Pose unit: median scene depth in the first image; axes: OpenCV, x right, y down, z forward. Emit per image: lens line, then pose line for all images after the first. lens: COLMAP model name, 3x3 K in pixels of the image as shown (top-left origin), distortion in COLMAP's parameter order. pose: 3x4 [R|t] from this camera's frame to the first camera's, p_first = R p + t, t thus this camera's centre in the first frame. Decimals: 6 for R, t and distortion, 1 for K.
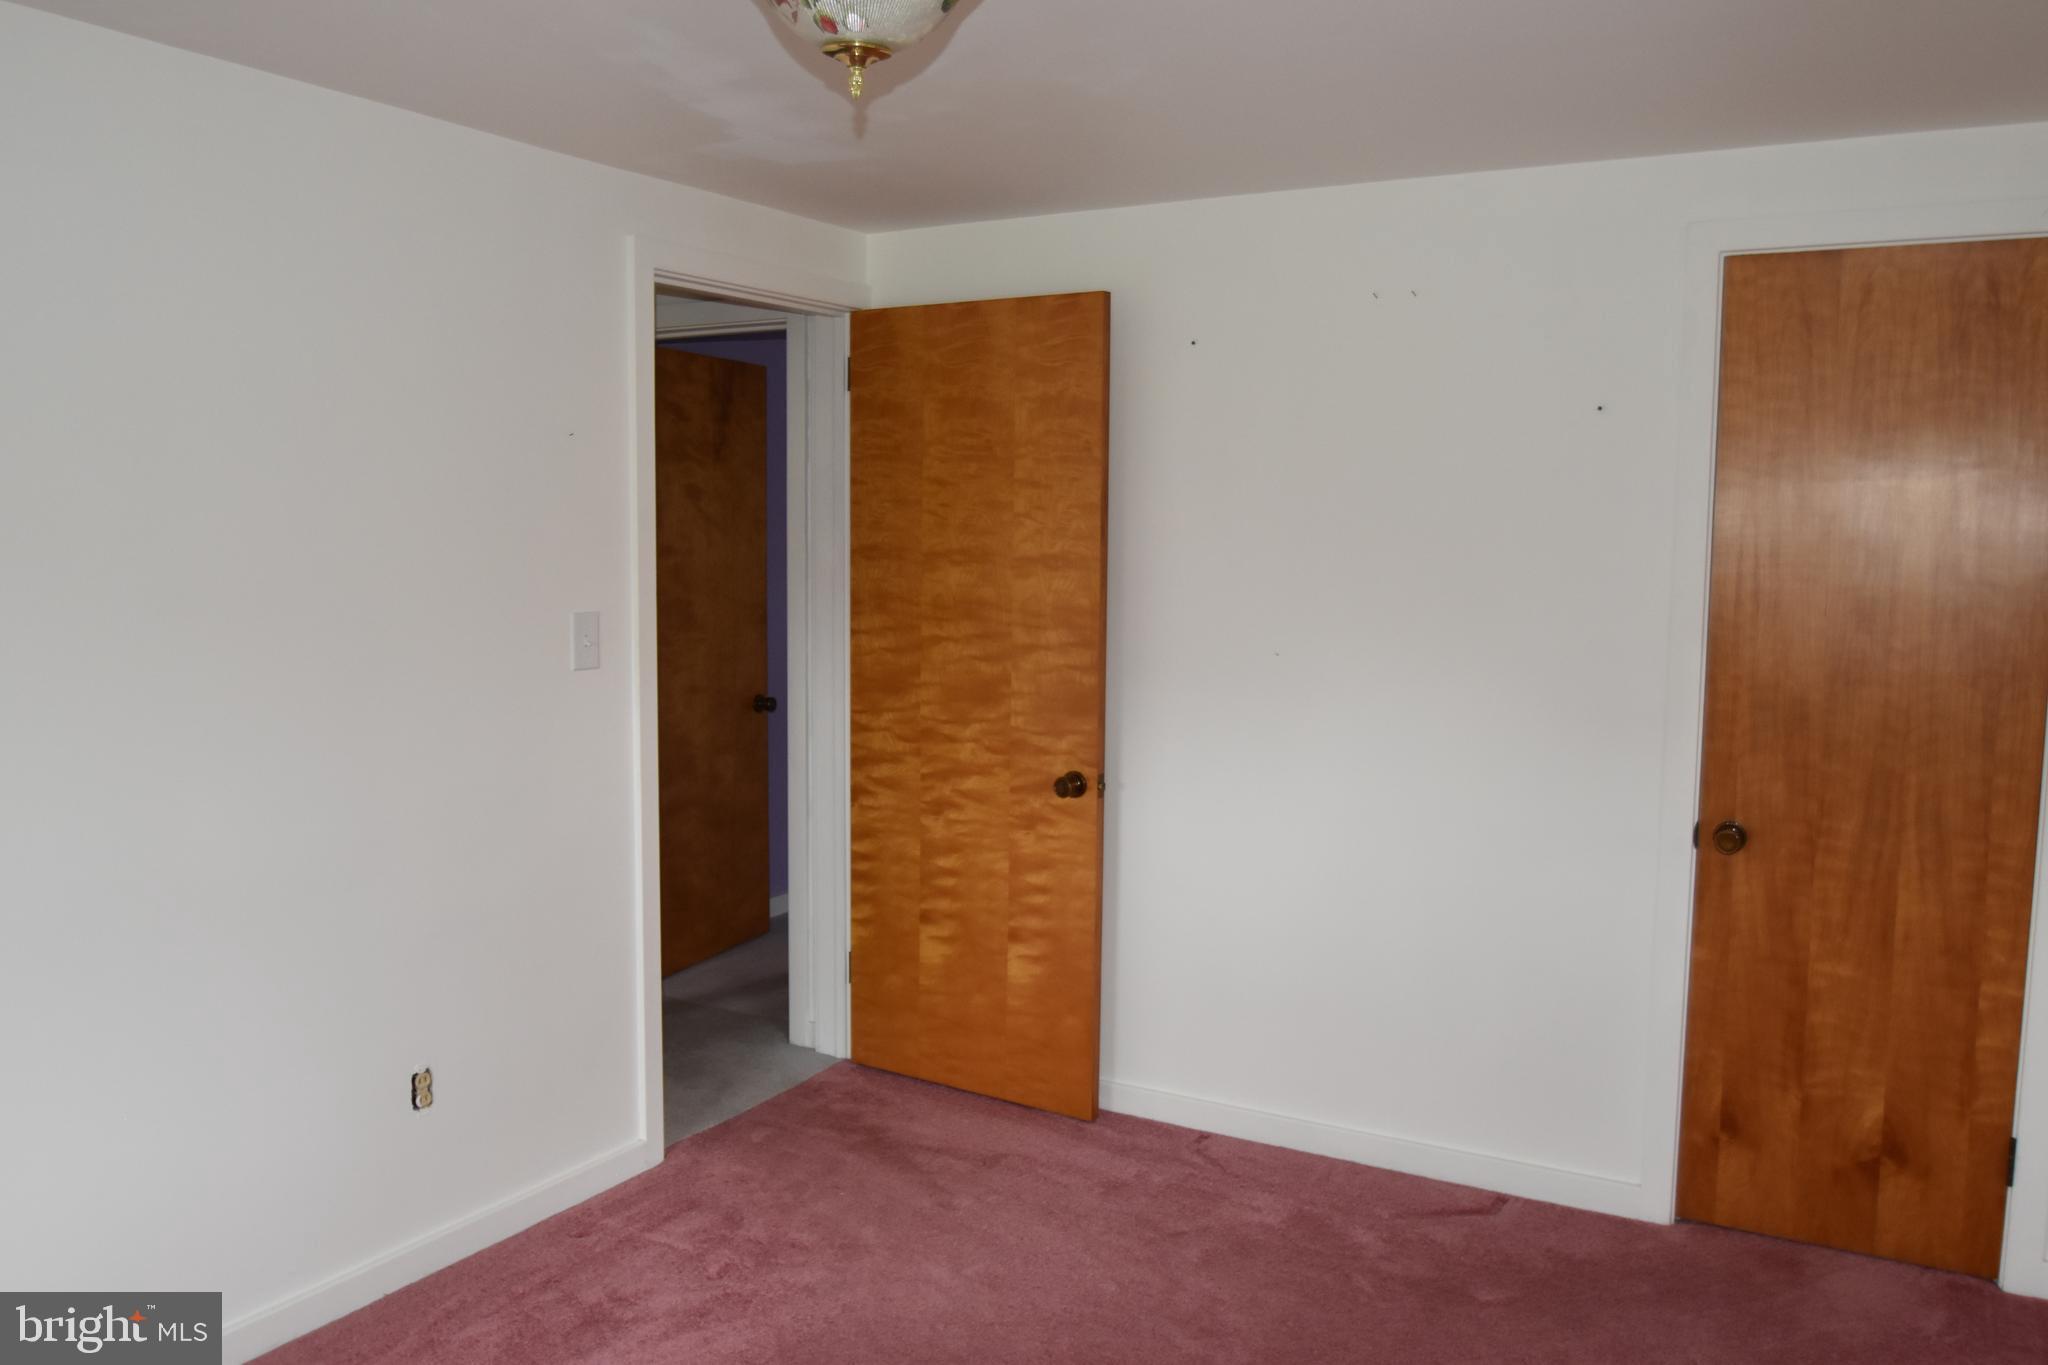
lens RADIAL K [[1602.1, 0, 1024.0], [0, 1602.1, 682.5], [0, 0, 1]] dist [0.000493, 0.000998]
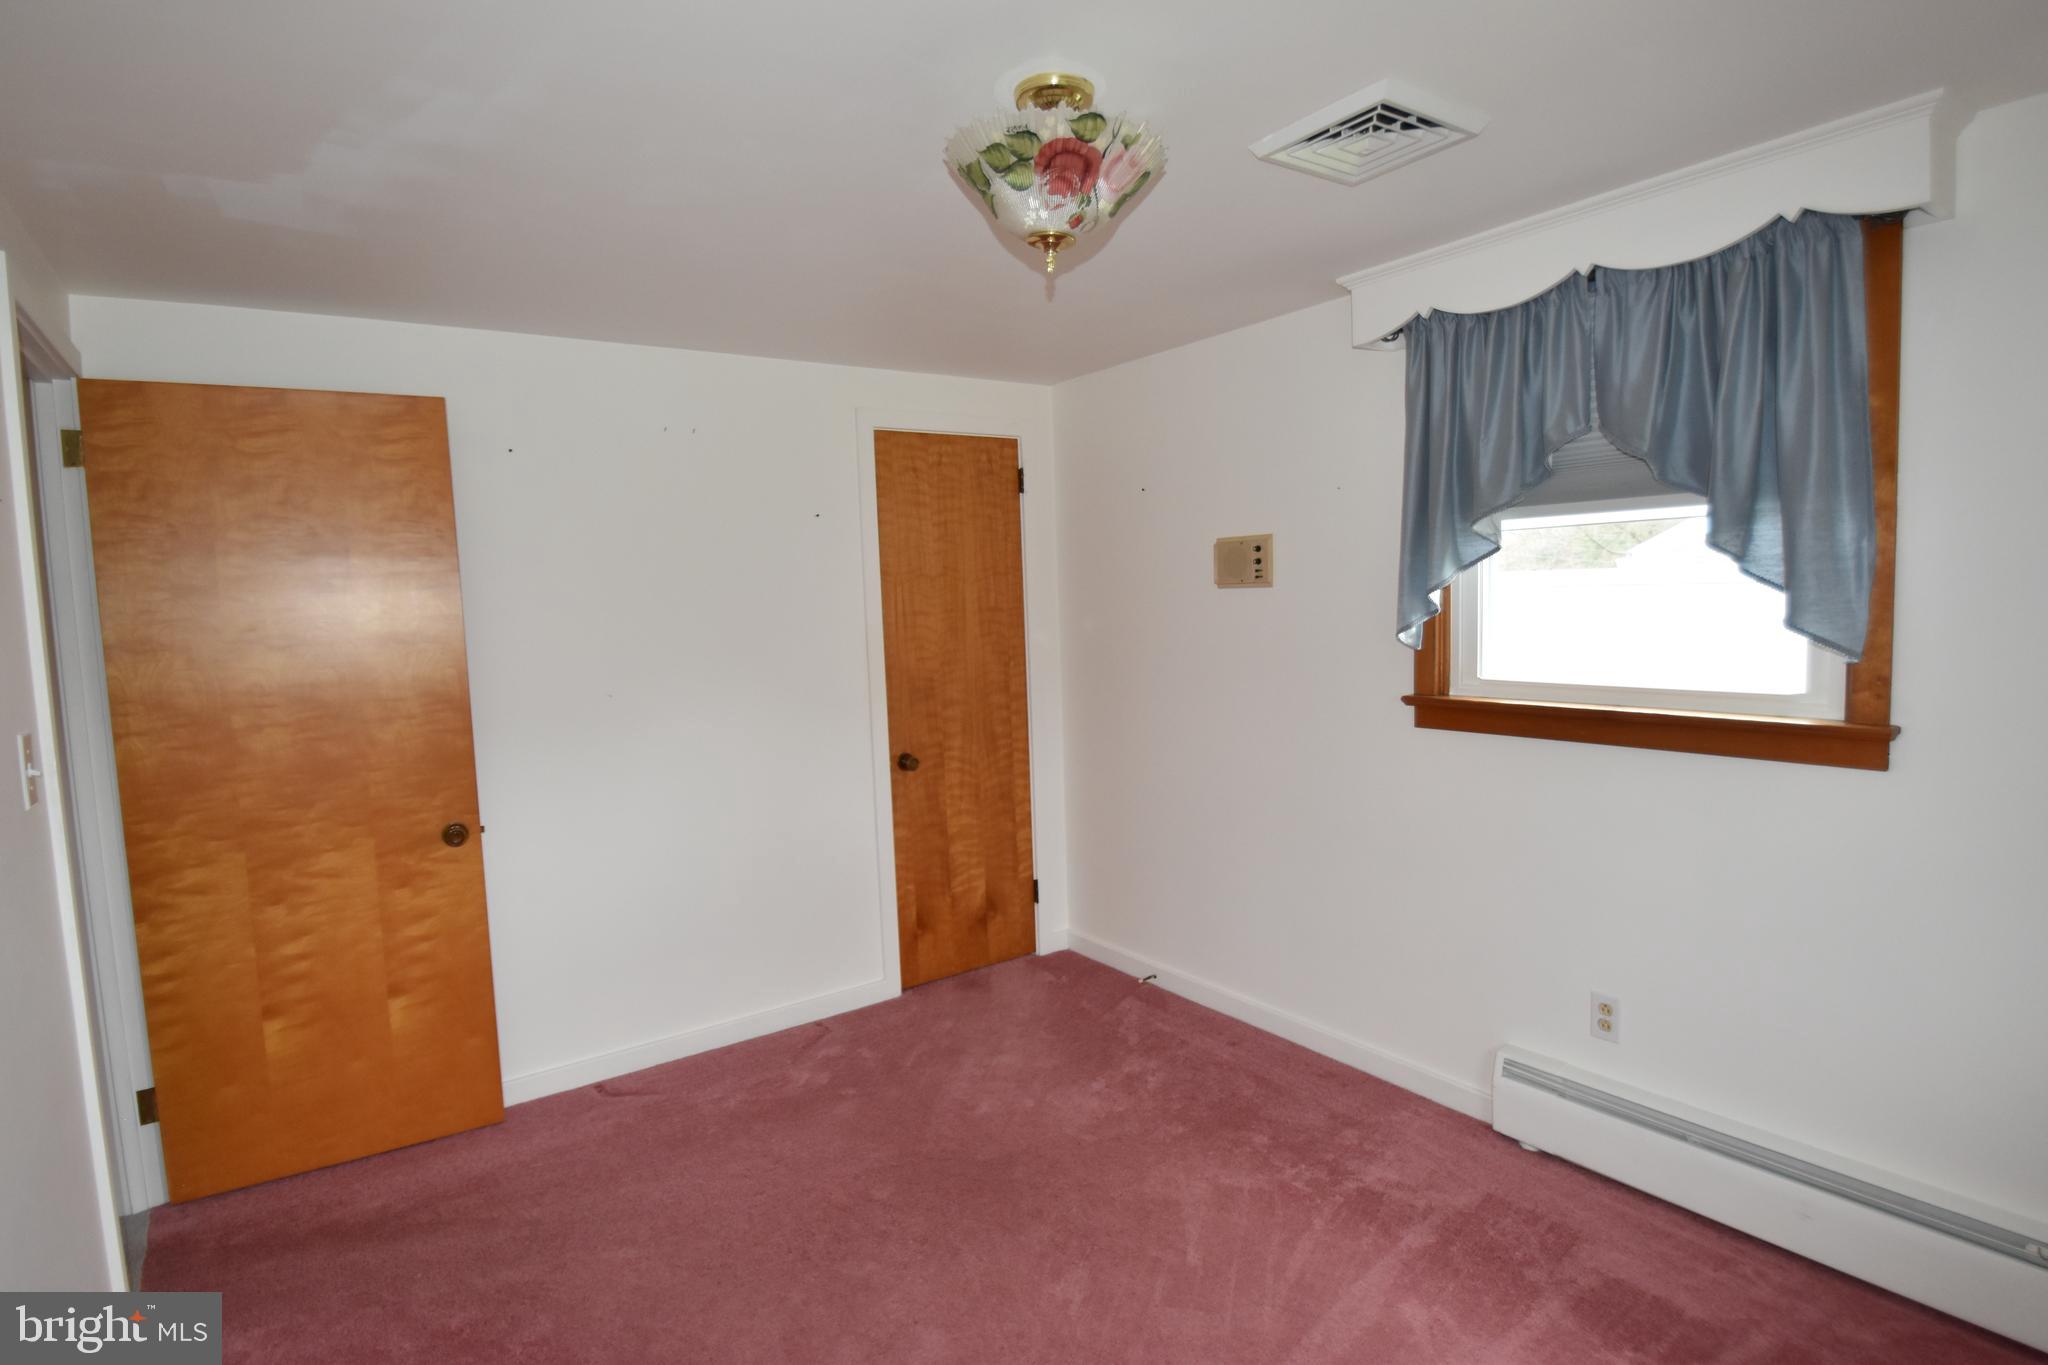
lens RADIAL K [[1099.8, 0, 1024.0], [0, 1099.8, 682.5], [0, 0, 1]] dist [-0.000464, -0.000836]
pose [[0.420405, -0.102150, 0.901568, -0.561539], [0.129140, 0.990263, 0.051980, -0.034415], [-0.898099, 0.094576, 0.429503, 0.349908]]
